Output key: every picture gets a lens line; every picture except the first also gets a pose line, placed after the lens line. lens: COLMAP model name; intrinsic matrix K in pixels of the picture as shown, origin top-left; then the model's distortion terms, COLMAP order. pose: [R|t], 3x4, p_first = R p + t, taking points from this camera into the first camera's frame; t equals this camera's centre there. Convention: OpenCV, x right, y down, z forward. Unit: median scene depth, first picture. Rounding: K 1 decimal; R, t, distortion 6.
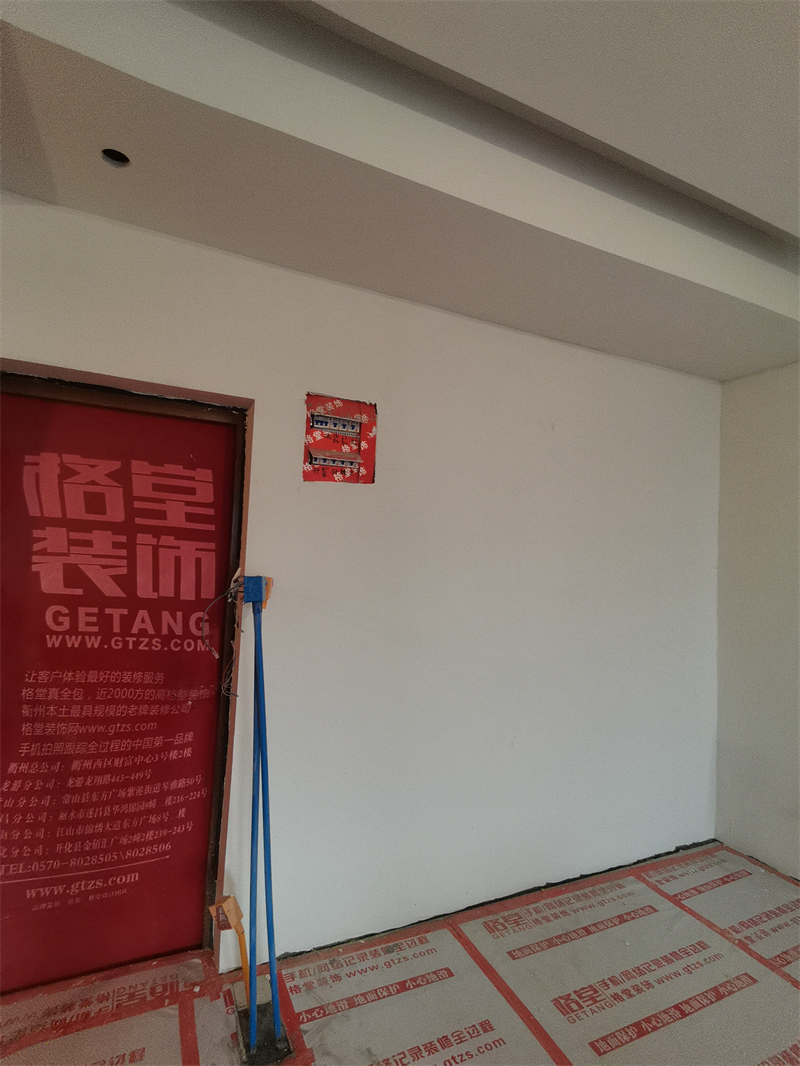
lens RADIAL K [[551.8, 0, 407.6], [0, 551.8, 542.1], [0, 0, 1]] dist [-0.012182, -0.000442]
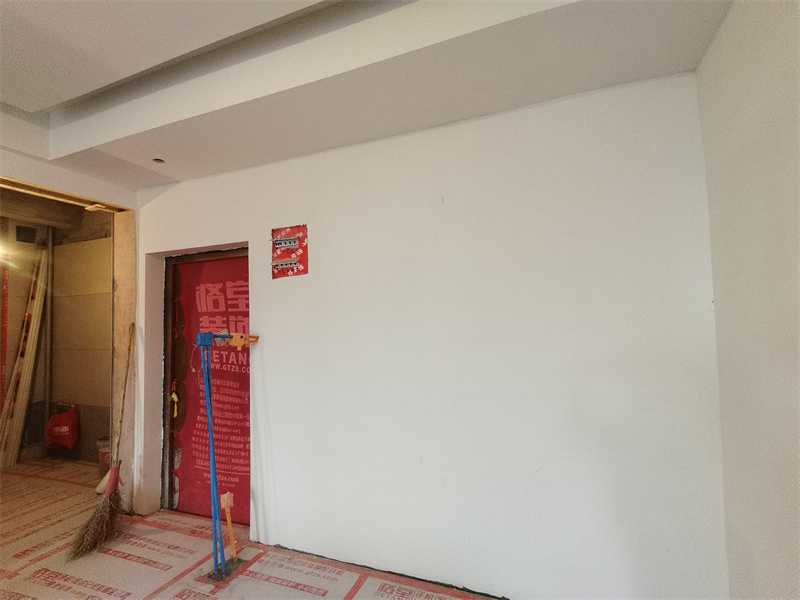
lens RADIAL K [[404.4, 0, 378.0], [0, 404.4, 310.8], [0, 0, 1]] dist [0.023059, 0.000128]
pose [[0.650924, -0.079548, -0.754963, 1.063615], [0.089615, 0.995593, -0.027637, 0.059486], [0.753835, -0.049666, 0.655185, 0.412397]]
